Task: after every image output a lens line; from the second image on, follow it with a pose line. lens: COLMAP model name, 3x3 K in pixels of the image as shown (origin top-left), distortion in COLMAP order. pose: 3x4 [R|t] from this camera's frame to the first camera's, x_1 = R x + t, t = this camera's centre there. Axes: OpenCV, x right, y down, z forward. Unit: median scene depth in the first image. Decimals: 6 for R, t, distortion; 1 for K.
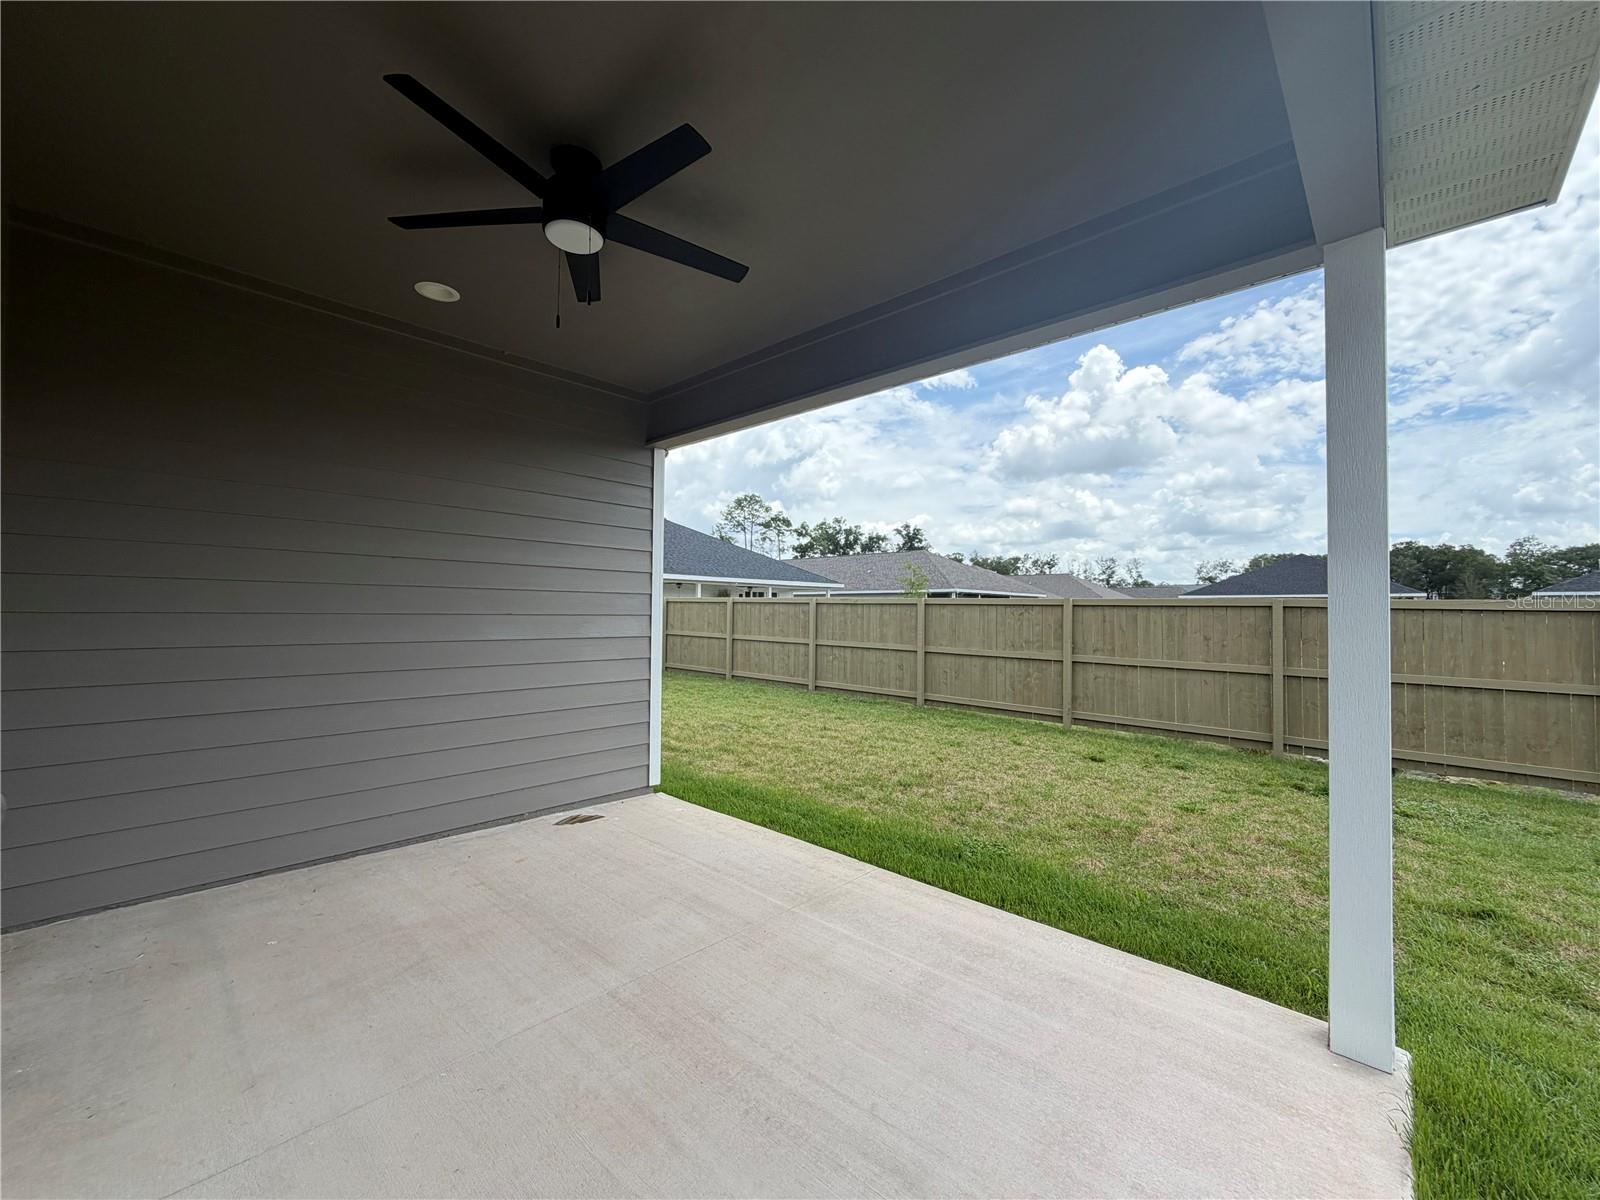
lens RADIAL K [[638.4, 0, 800.0], [0, 638.4, 600.0], [0, 0, 1]] dist [0.000776, 0.000103]
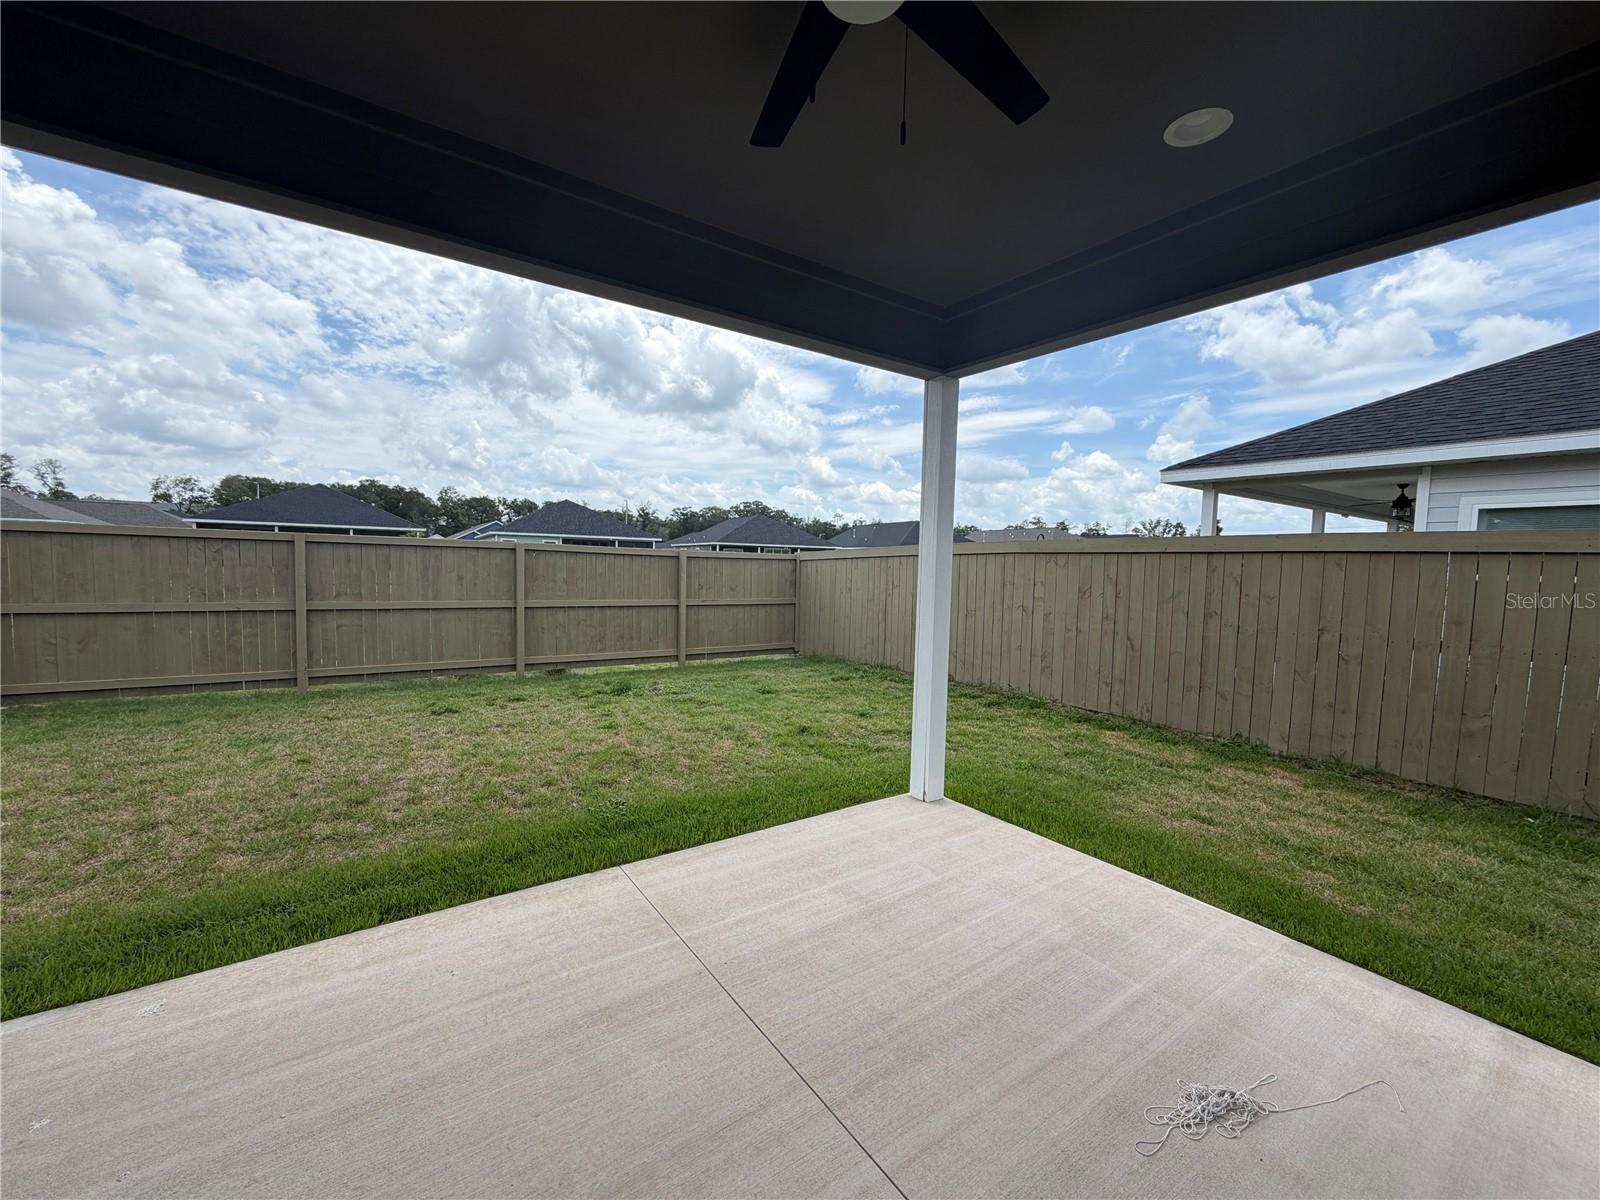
lens RADIAL K [[628.8, 0, 794.0], [0, 628.8, 638.6], [0, 0, 1]] dist [0.000769, 0.000134]
pose [[0.224191, -0.126633, 0.966283, -0.227312], [-0.044173, 0.989182, 0.139883, -0.008622], [-0.973544, -0.074044, 0.216172, 0.220046]]
